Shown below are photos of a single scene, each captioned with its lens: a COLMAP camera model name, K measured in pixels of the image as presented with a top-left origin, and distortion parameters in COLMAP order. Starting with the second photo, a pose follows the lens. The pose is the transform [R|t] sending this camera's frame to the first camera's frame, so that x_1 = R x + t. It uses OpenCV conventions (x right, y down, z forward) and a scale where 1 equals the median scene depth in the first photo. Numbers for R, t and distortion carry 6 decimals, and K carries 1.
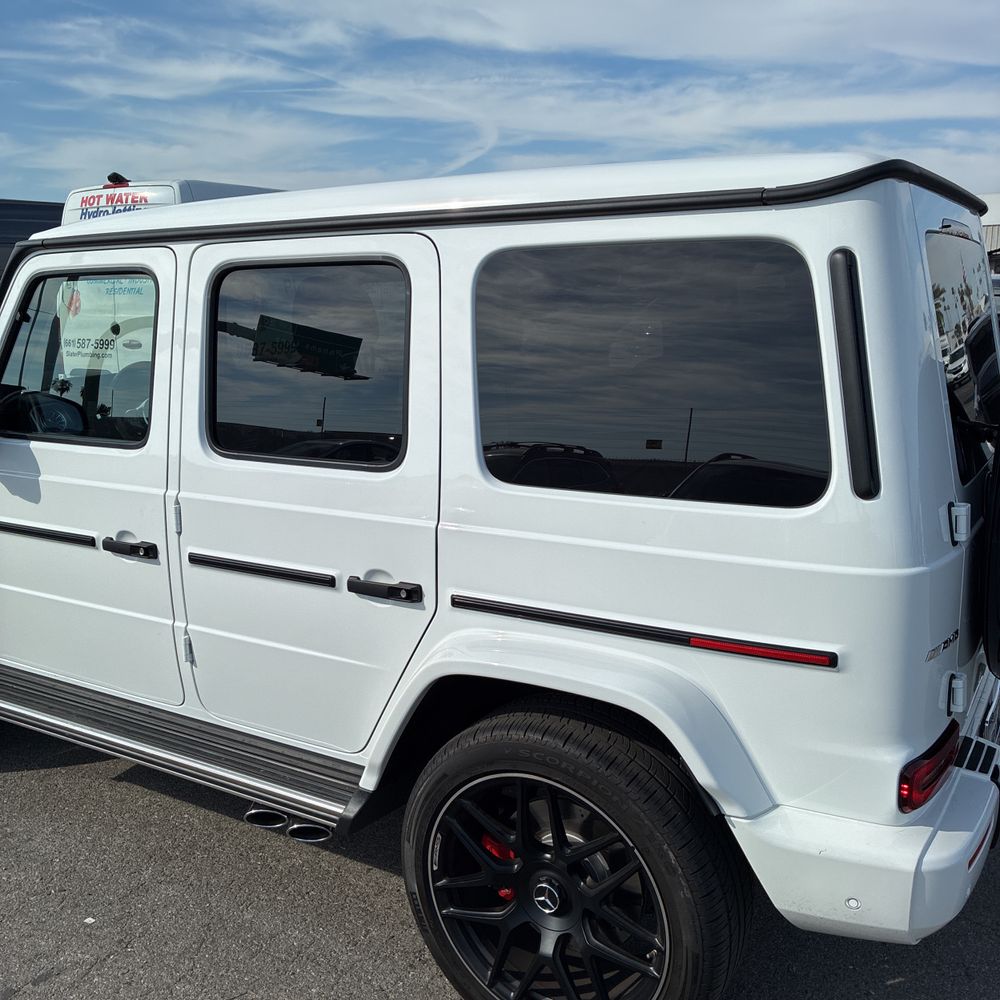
lens RADIAL K [[1028.8, 0, 500.0], [0, 1028.8, 500.0], [0, 0, 1]] dist [0.016073, -0.004373]
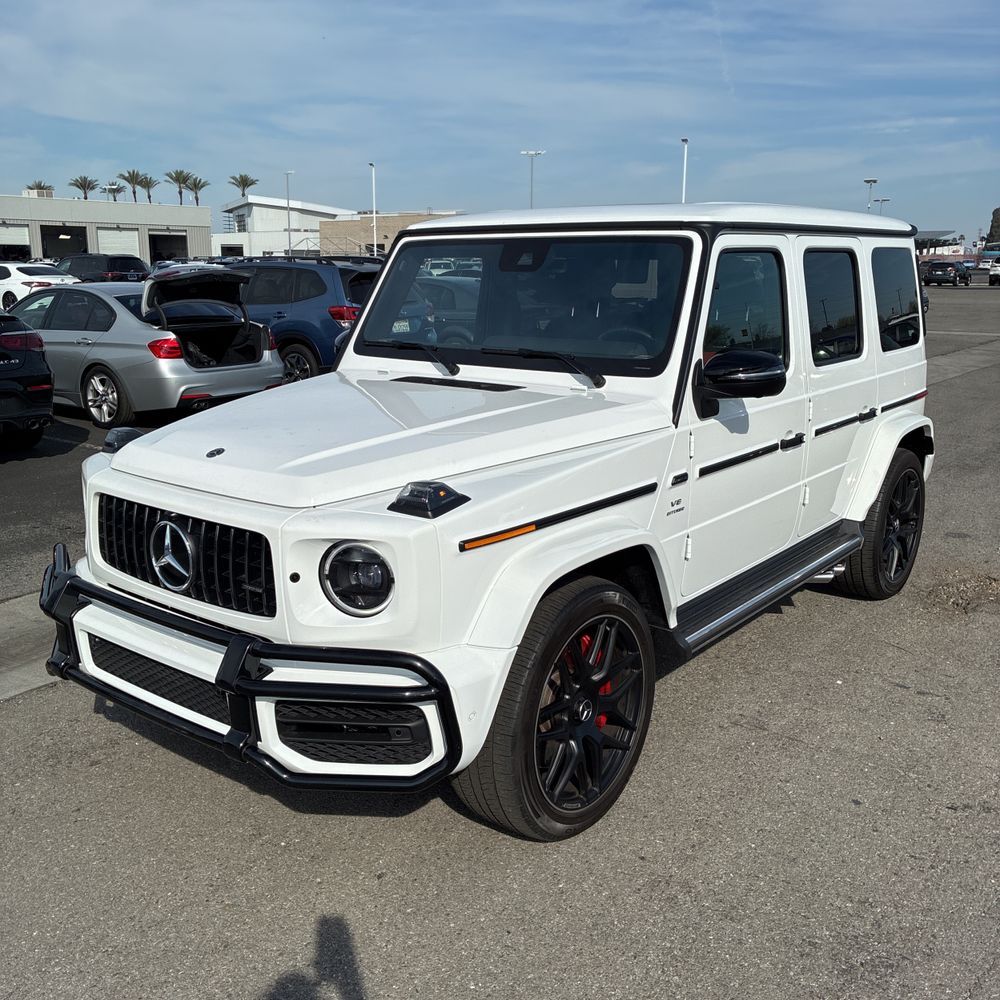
lens RADIAL K [[1014.4, 0, 500.9], [0, 1014.4, 494.5], [0, 0, 1]] dist [0.023465, -0.023264]
pose [[0.112903, -0.206898, 0.971826, -2.193762], [0.194264, 0.963800, 0.182621, -0.270588], [-0.974430, 0.168172, 0.149008, 1.443302]]
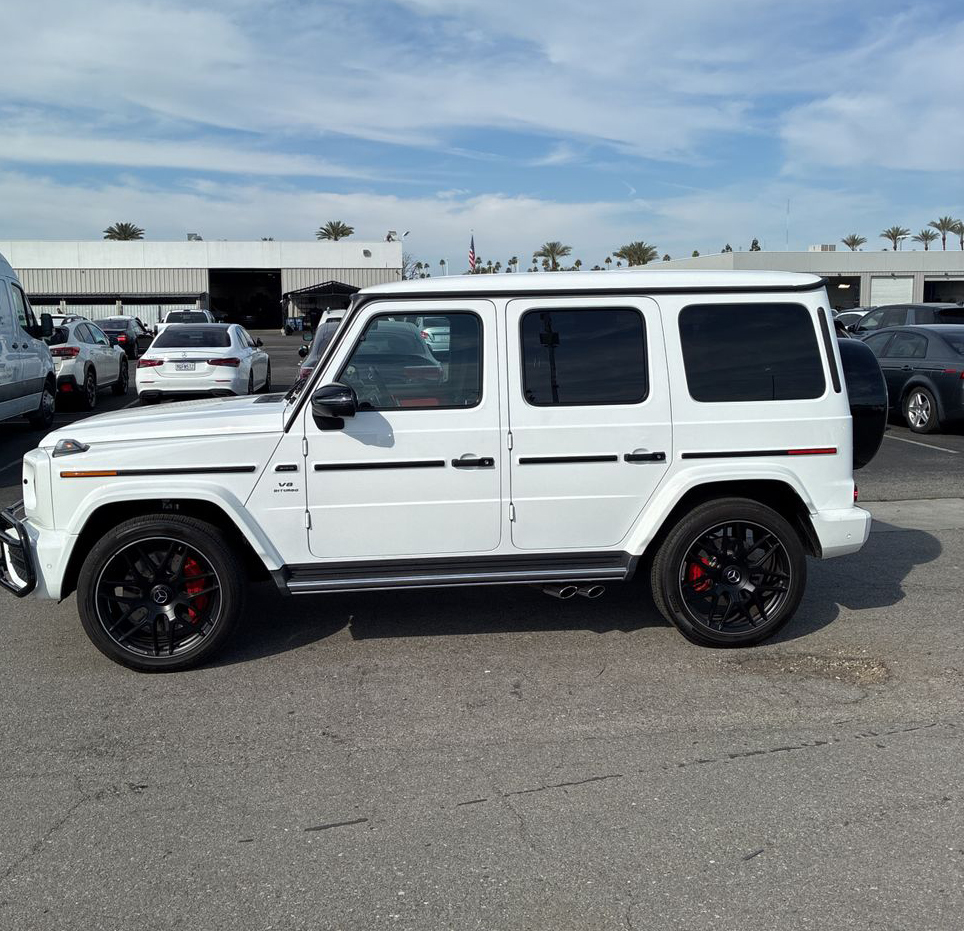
lens RADIAL K [[1027.6, 0, 459.4], [0, 1027.6, 421.7], [0, 0, 1]] dist [0.052877, -0.132587]
pose [[0.789901, -0.058488, 0.610439, -1.767780], [0.121594, 0.990615, -0.062428, 0.102312], [-0.601059, 0.123537, 0.789599, -0.500139]]
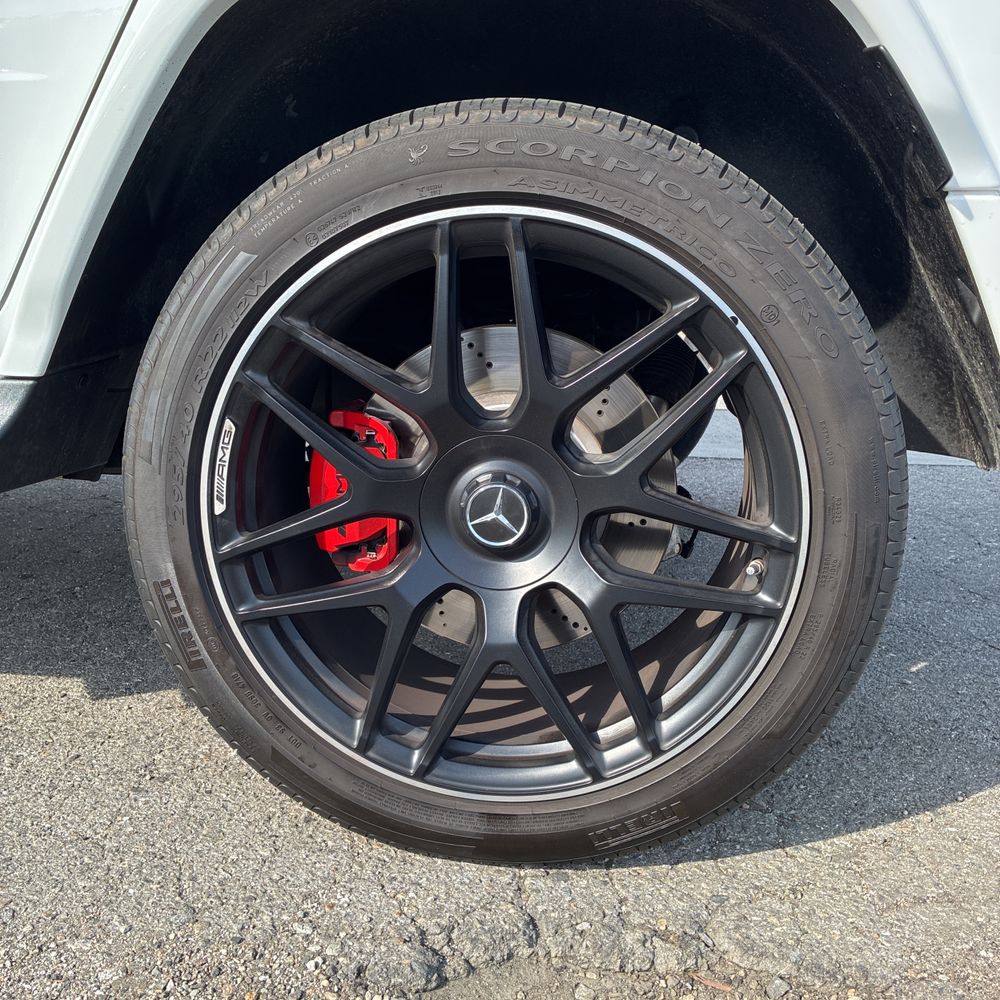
lens RADIAL K [[1028.8, 0, 500.0], [0, 1028.8, 500.0], [0, 0, 1]] dist [0.016073, -0.004373]
pose [[0.906626, -0.066168, 0.416715, -0.136815], [0.056917, 0.997779, 0.034600, 0.344977], [-0.418079, -0.007651, 0.908378, 0.553561]]
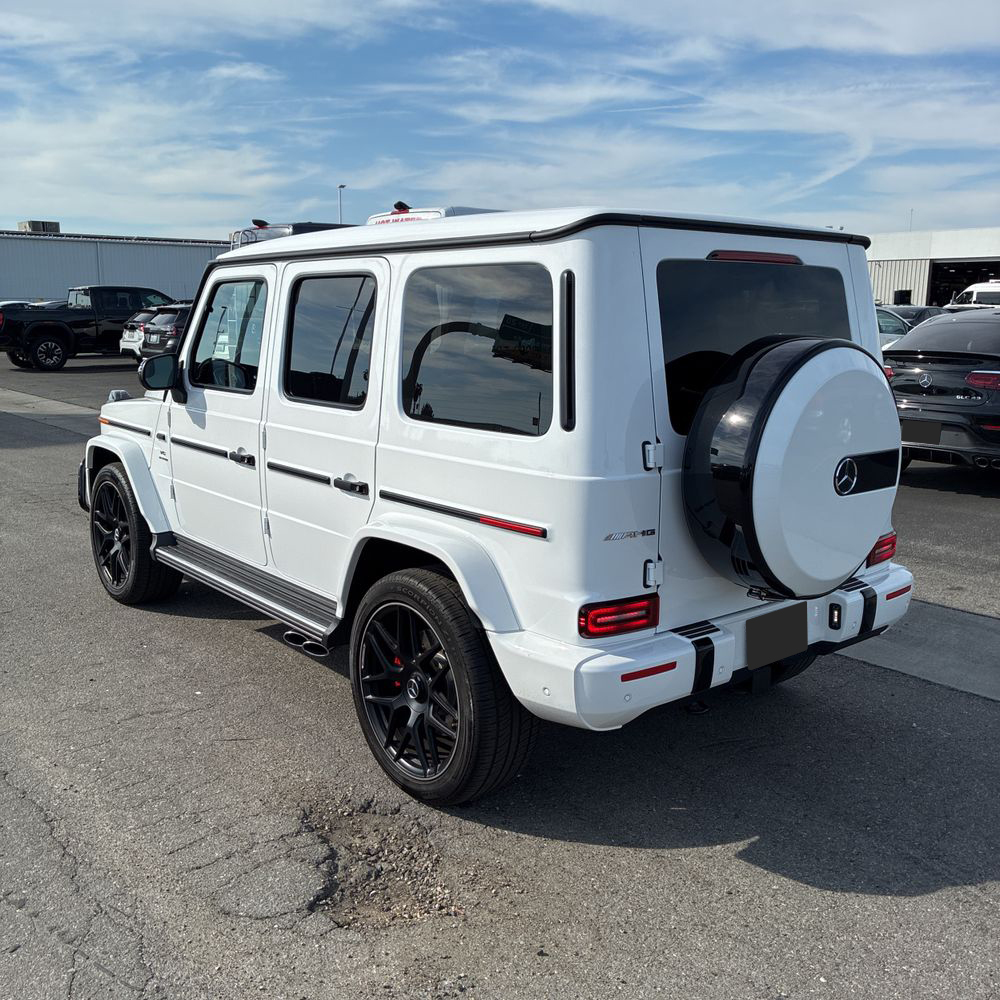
lens RADIAL K [[1021.5, 0, 486.7], [0, 1021.5, 506.1], [0, 0, 1]] dist [0.035112, -0.024395]
pose [[0.940511, 0.086410, -0.328591, 0.594856], [-0.088741, 0.996023, 0.007927, 0.087531], [0.327970, 0.021704, 0.944439, -0.392787]]
